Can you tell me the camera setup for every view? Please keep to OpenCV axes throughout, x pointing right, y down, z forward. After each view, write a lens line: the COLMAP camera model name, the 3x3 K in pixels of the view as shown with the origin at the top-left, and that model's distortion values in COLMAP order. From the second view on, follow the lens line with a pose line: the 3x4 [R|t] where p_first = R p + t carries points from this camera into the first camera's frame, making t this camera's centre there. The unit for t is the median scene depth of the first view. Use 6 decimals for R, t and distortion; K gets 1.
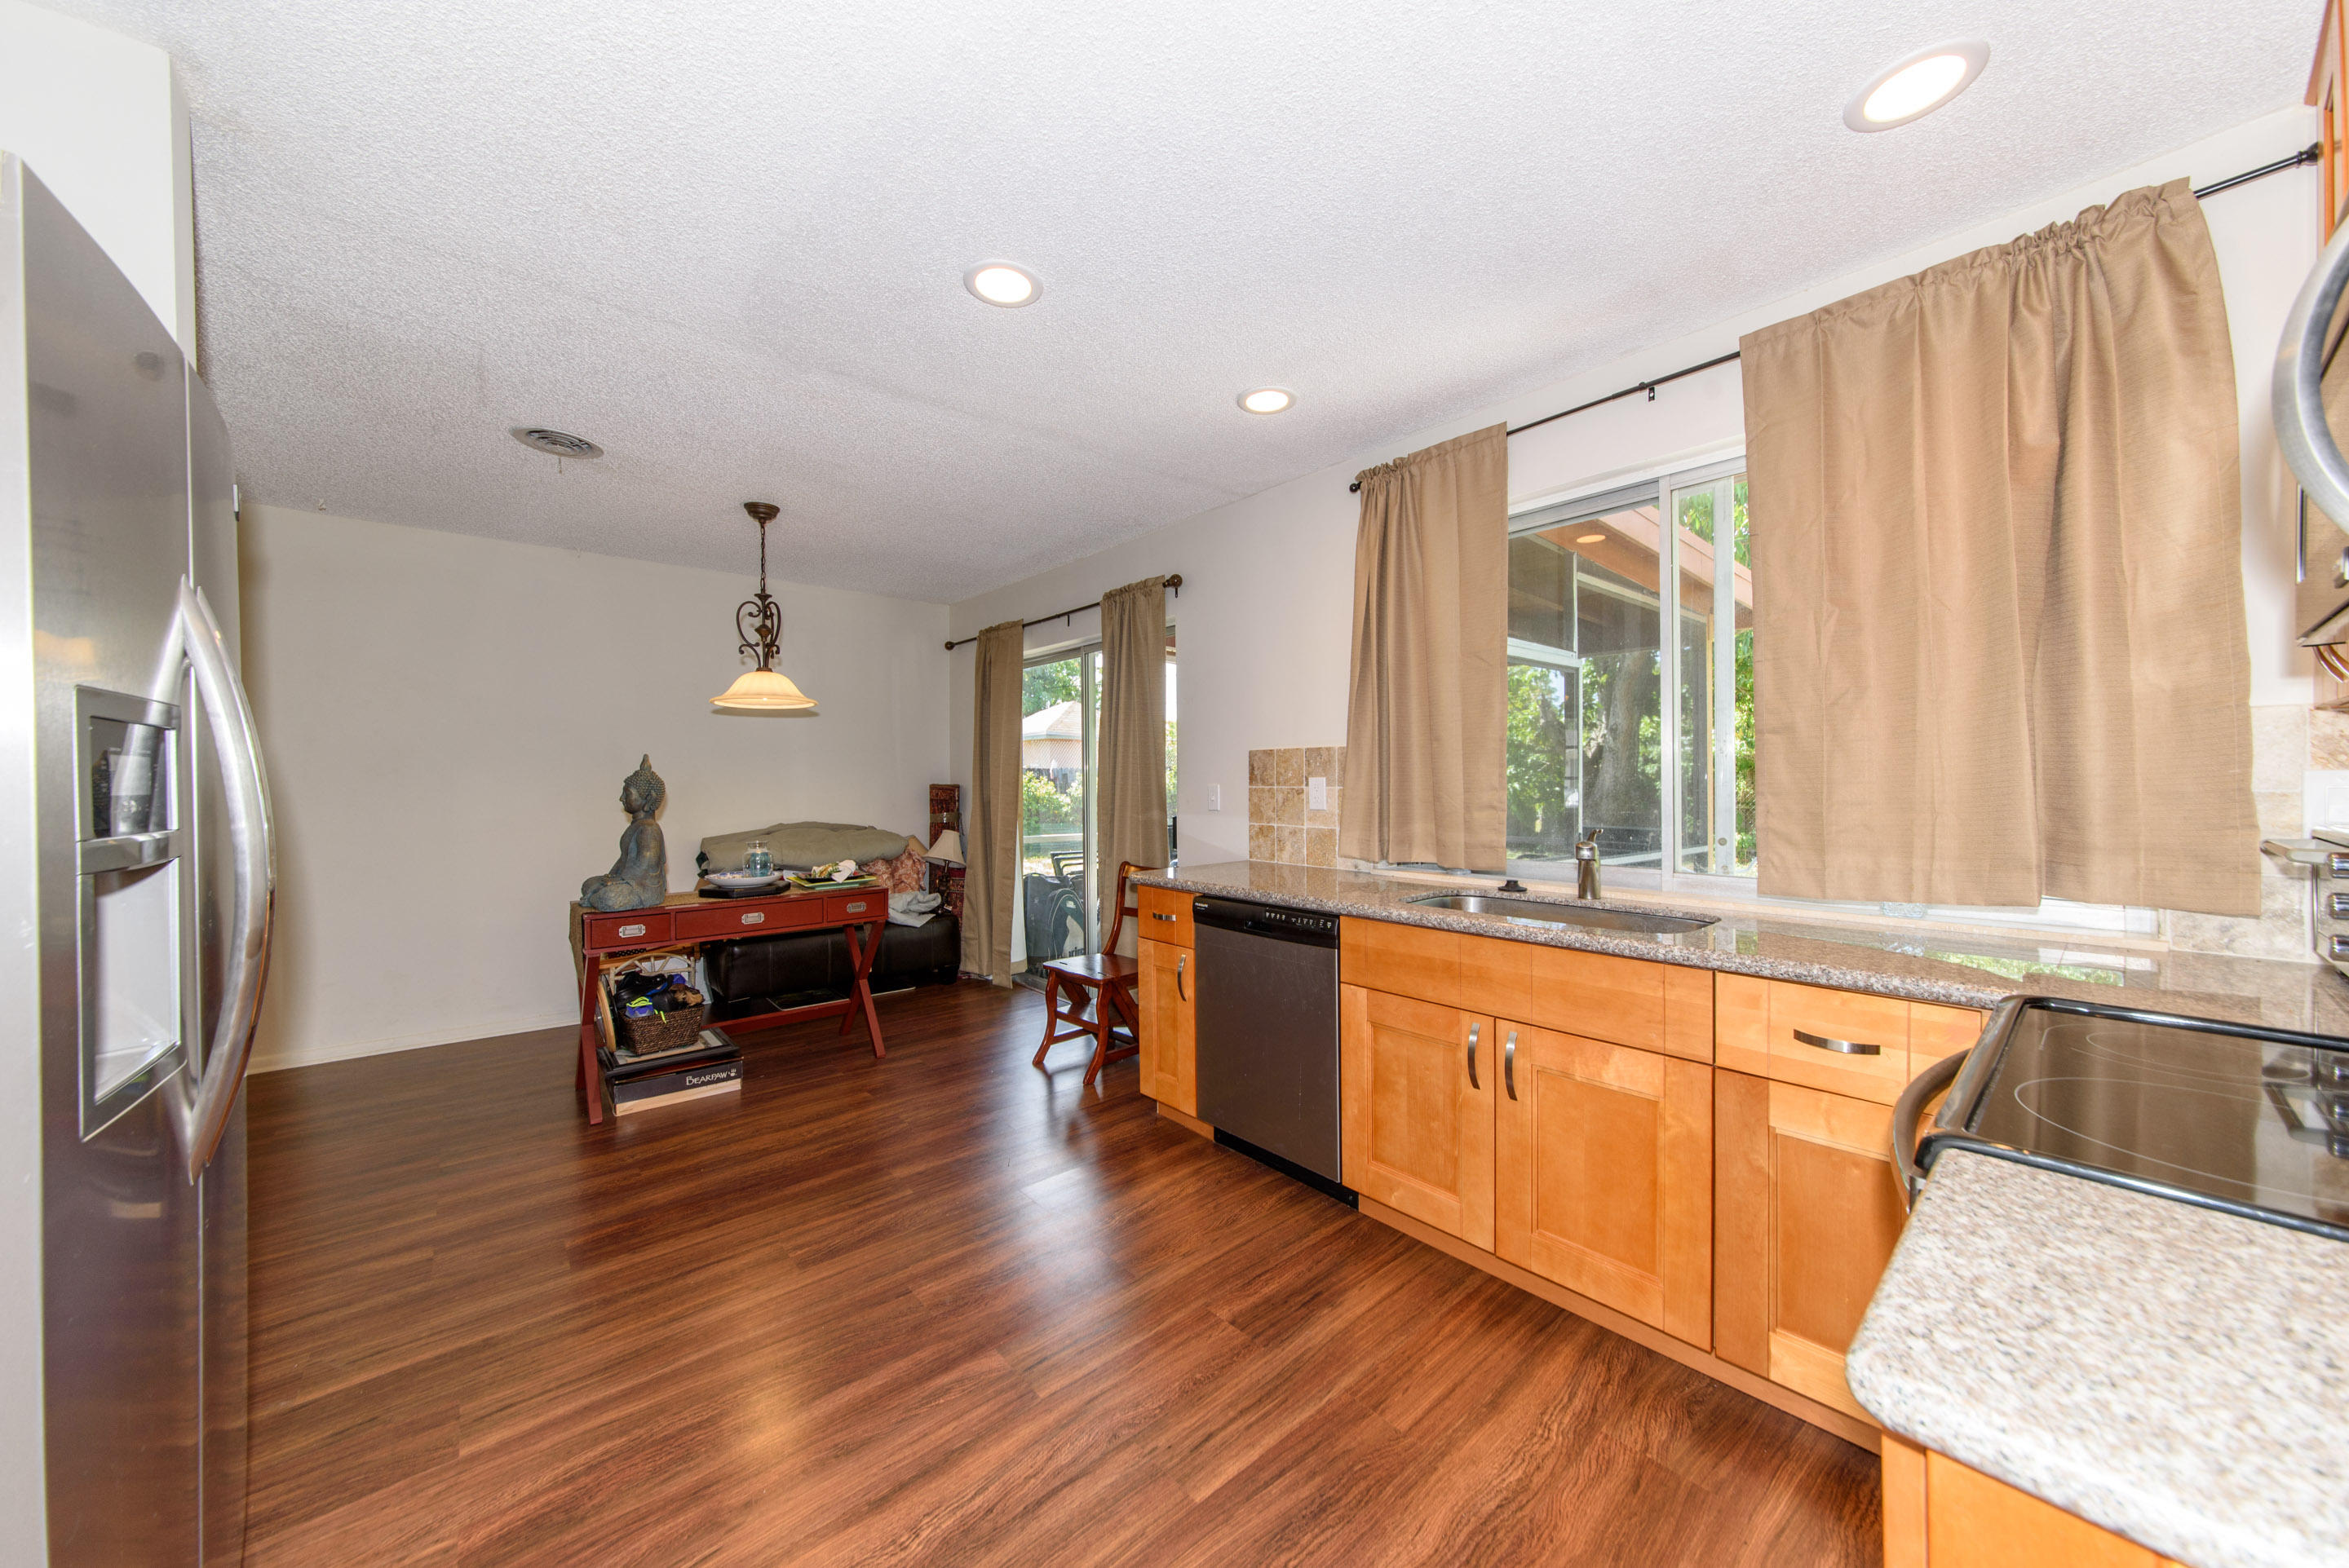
lens RADIAL K [[819.9, 0, 1179.0], [0, 819.9, 788.6], [0, 0, 1]] dist [0.001143, 0.000053]
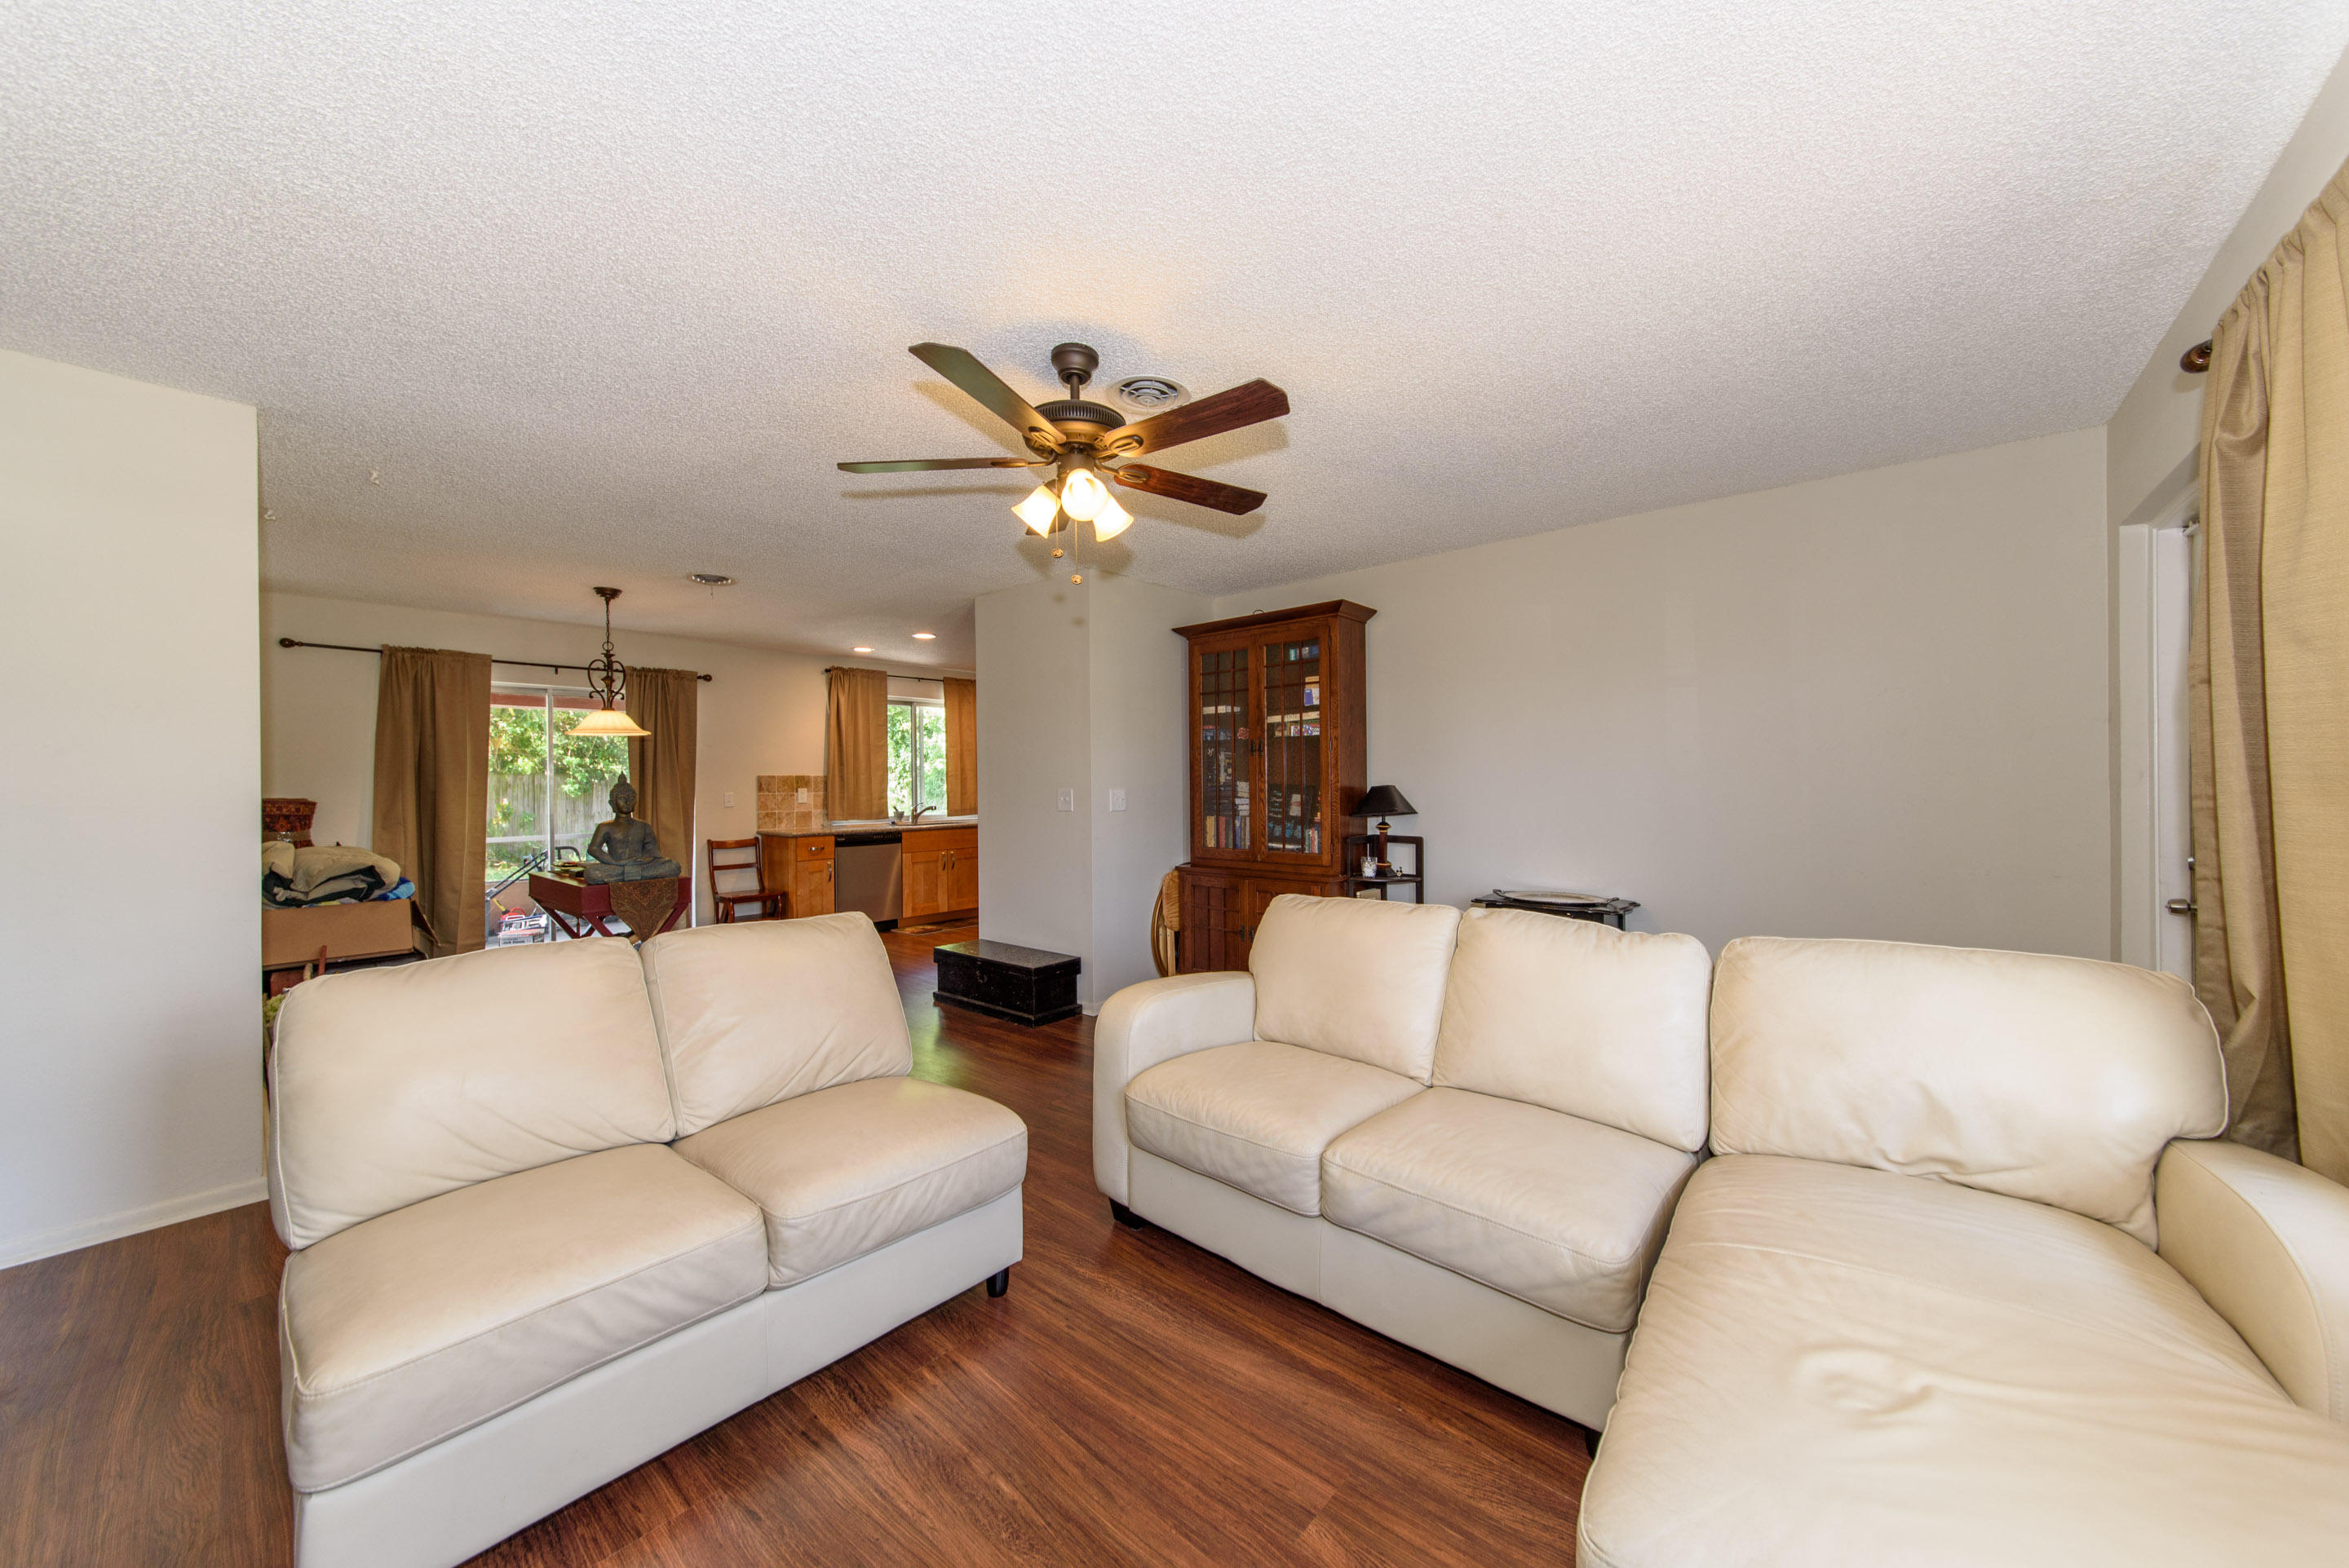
lens RADIAL K [[819.9, 0, 1179.0], [0, 819.9, 788.6], [0, 0, 1]] dist [0.001143, 0.000053]
pose [[-0.140292, 0.001141, 0.990110, -2.129448], [0.025515, 0.999671, 0.002464, 0.006725], [-0.989781, 0.025609, -0.140275, 0.281531]]
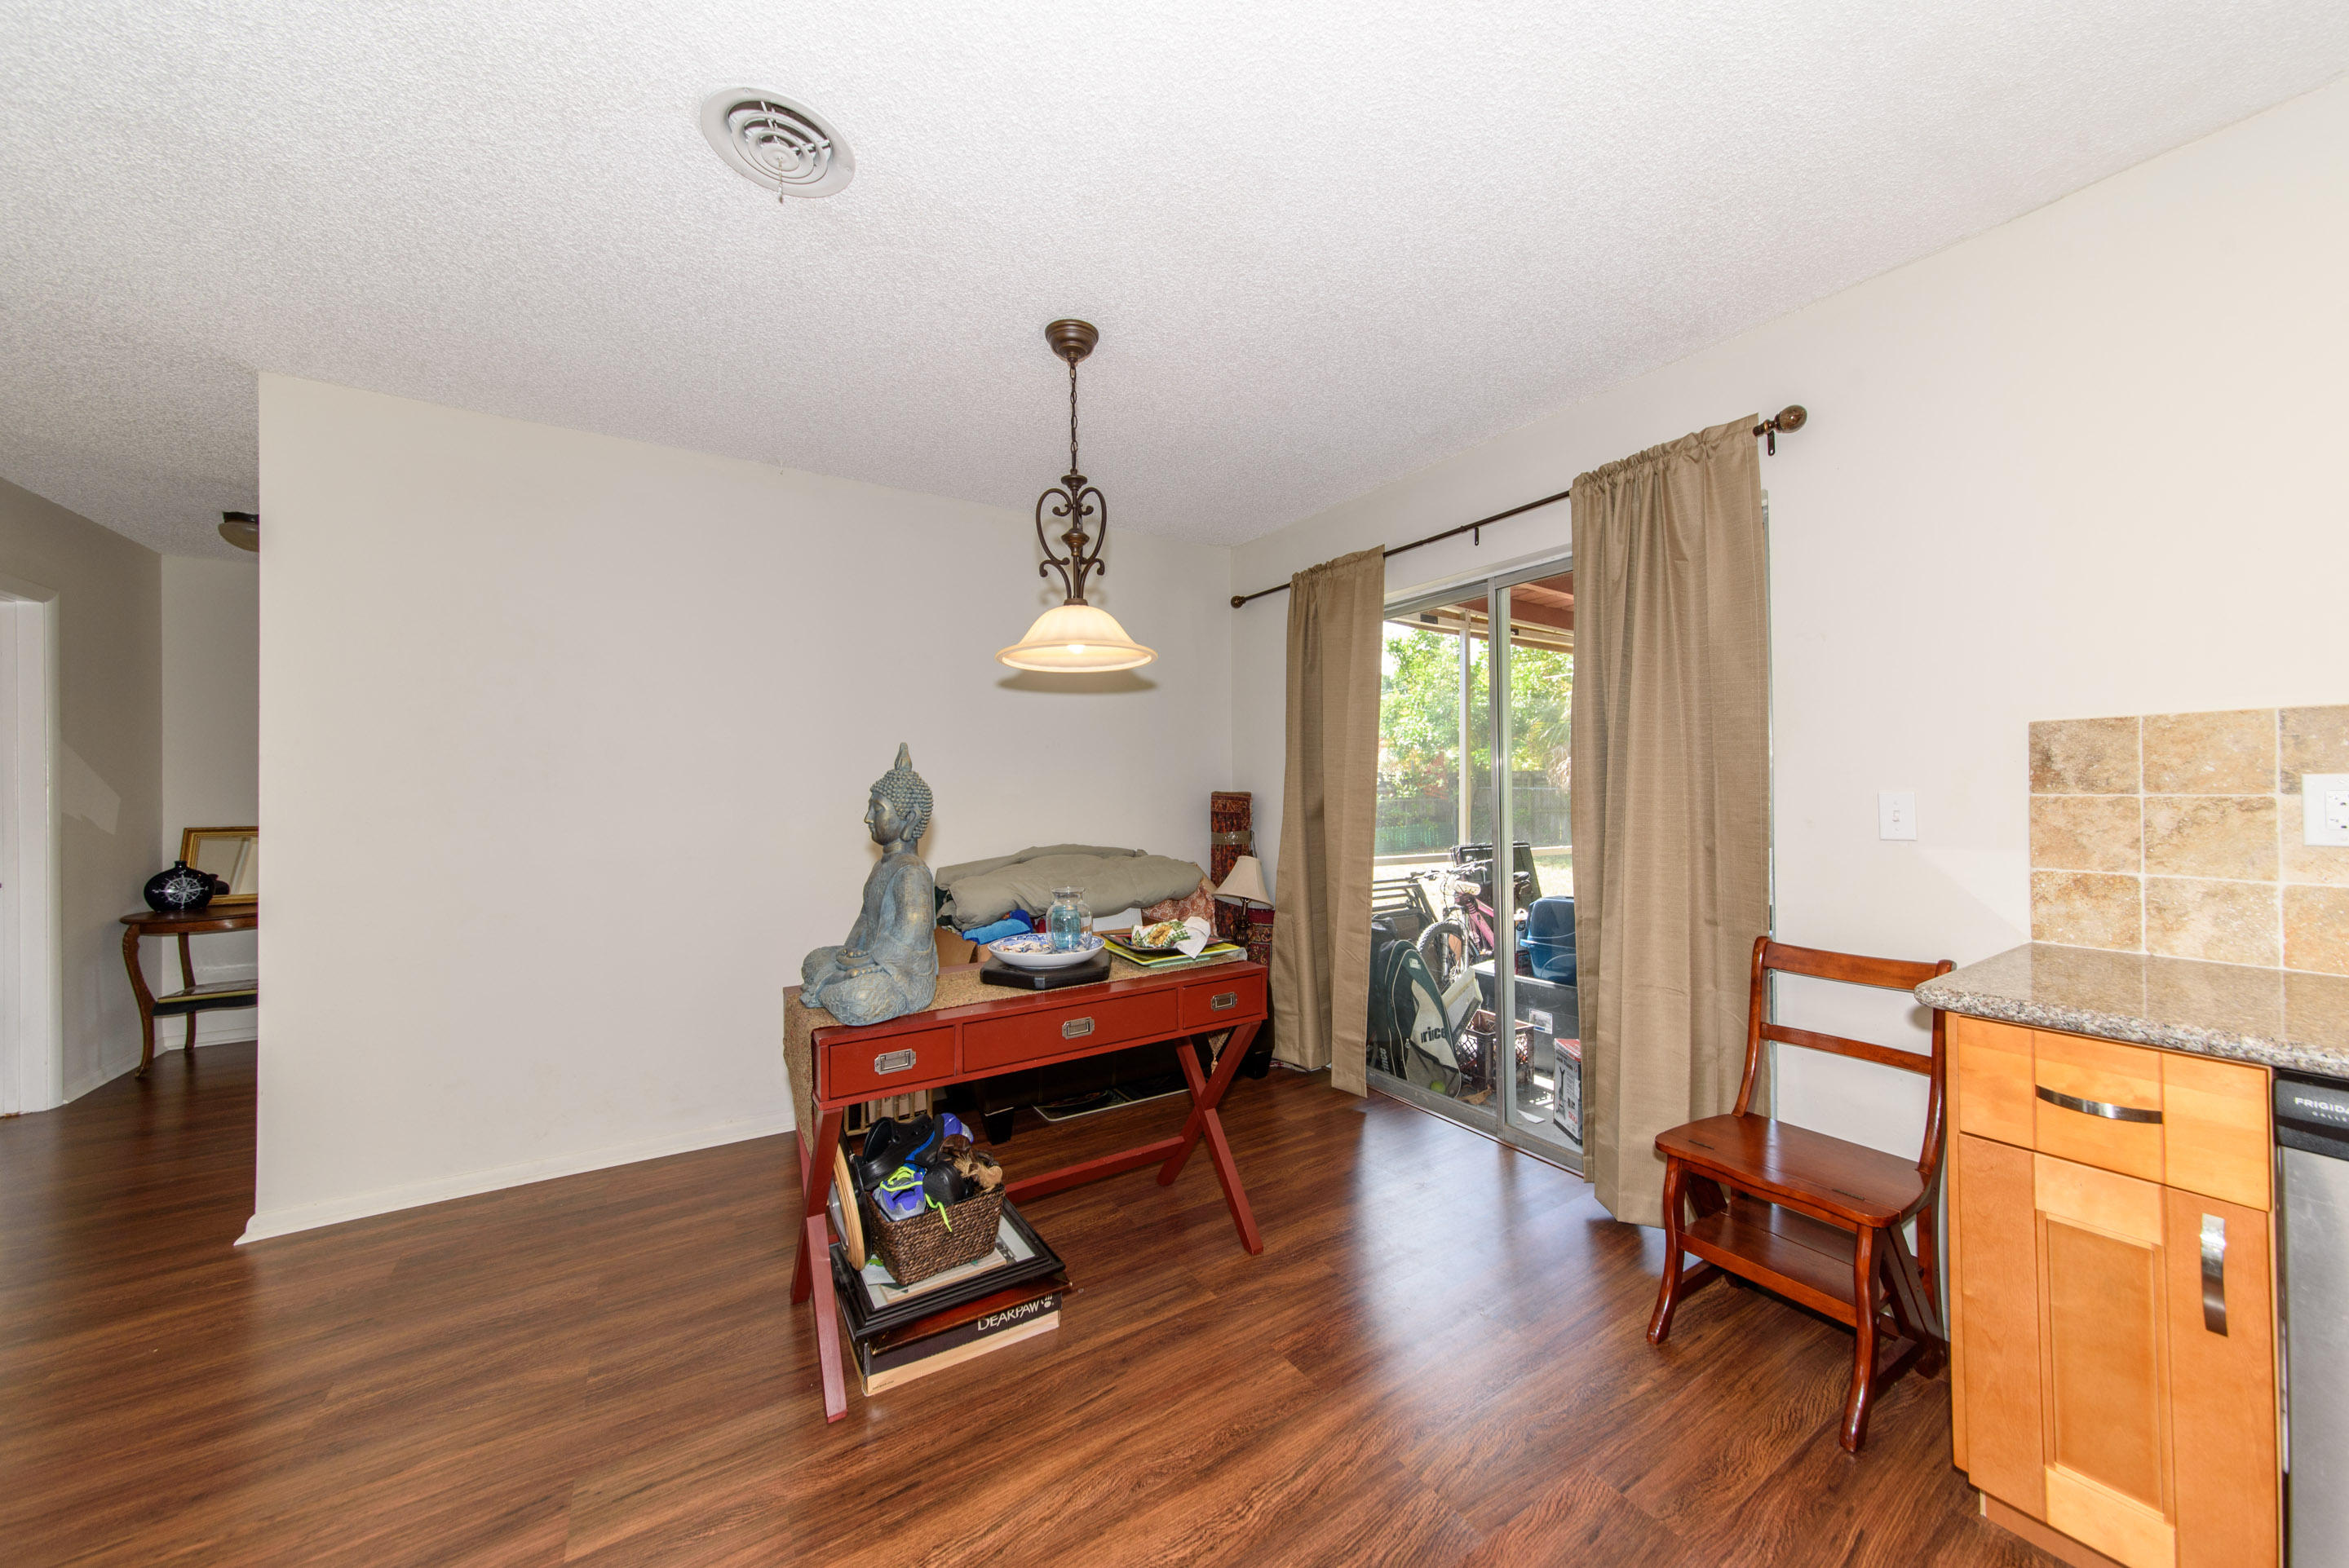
lens RADIAL K [[808.1, 0, 1163.9], [0, 808.1, 783.2], [0, 0, 1]] dist [-0.000122, 0.000186]
pose [[0.988041, -0.004998, -0.154108, -0.377057], [0.002672, 0.999879, -0.015294, -0.003426], [0.154166, 0.014699, 0.987936, 0.455465]]
